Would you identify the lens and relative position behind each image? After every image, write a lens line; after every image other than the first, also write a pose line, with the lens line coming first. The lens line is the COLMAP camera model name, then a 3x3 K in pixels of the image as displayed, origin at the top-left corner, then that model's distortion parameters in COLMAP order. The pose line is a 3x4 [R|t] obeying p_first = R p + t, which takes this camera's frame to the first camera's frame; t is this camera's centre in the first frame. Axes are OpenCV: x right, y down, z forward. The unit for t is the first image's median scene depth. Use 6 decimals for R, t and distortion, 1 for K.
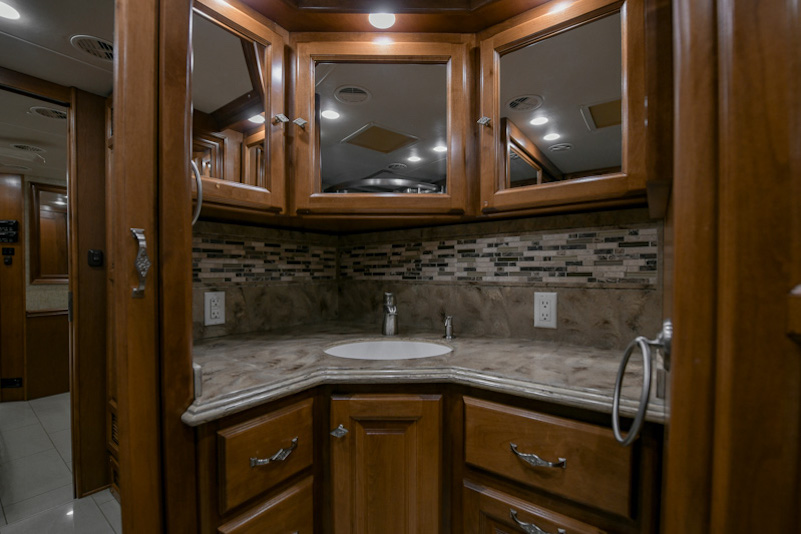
lens RADIAL K [[343.1, 0, 397.8], [0, 343.1, 276.5], [0, 0, 1]] dist [-0.020492, 0.000003]
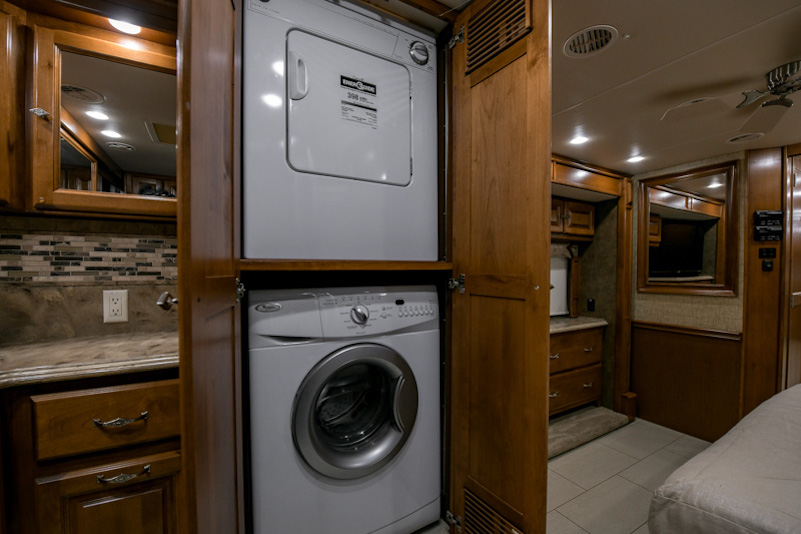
lens RADIAL K [[332.7, 0, 397.9], [0, 332.7, 277.1], [0, 0, 1]] dist [-0.011868, -0.000438]
pose [[0.400067, -0.014913, 0.916364, -0.175536], [0.011320, 0.999872, 0.011330, 0.002672], [-0.916416, 0.005841, 0.400185, -0.256598]]
